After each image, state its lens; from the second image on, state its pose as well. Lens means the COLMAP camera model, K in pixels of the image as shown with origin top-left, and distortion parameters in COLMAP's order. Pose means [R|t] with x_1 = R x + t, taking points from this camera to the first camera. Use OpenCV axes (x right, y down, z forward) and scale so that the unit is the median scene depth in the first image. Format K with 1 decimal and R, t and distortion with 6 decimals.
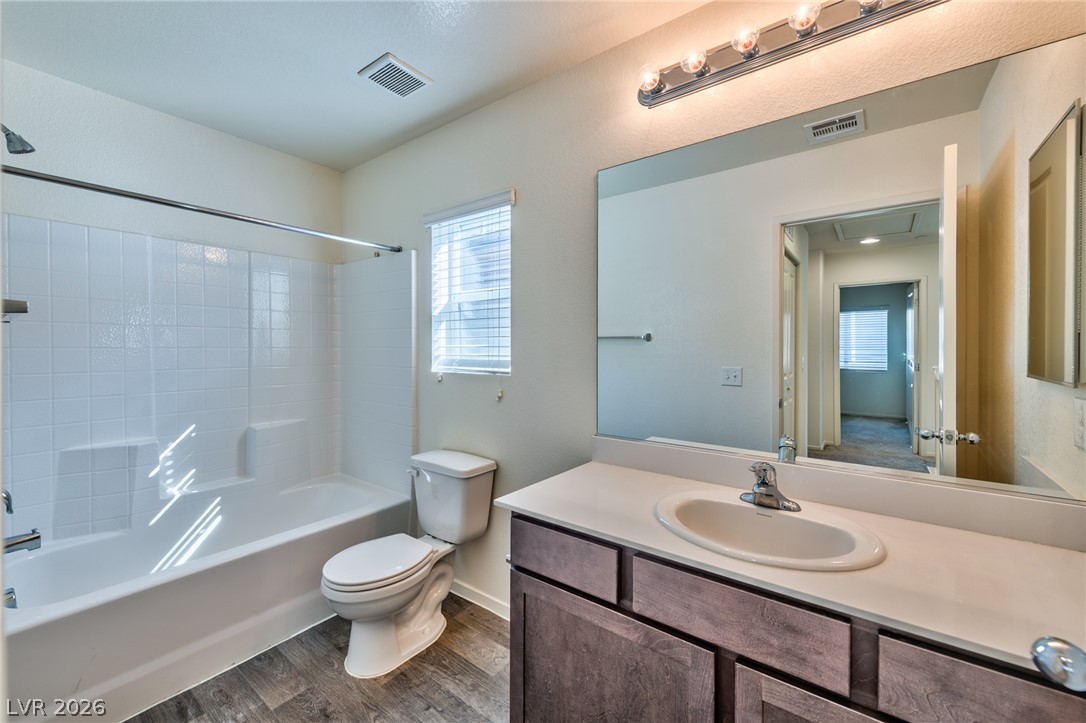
lens RADIAL K [[433.5, 0, 541.6], [0, 433.5, 356.1], [0, 0, 1]] dist [-0.001711, -0.000442]
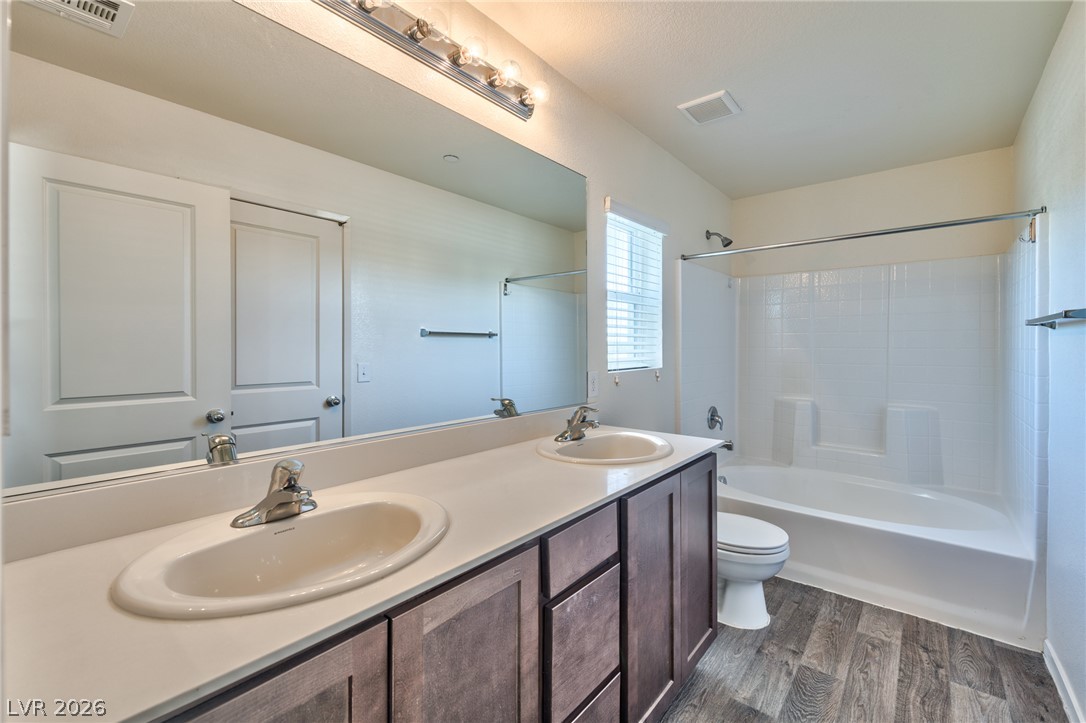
lens RADIAL K [[433.5, 0, 541.6], [0, 433.5, 356.1], [0, 0, 1]] dist [-0.001711, -0.000442]
pose [[0.066053, -0.001236, 0.997815, -0.718343], [0.004883, 0.999988, 0.000916, 0.006981], [-0.997804, 0.004812, 0.066058, 0.792997]]
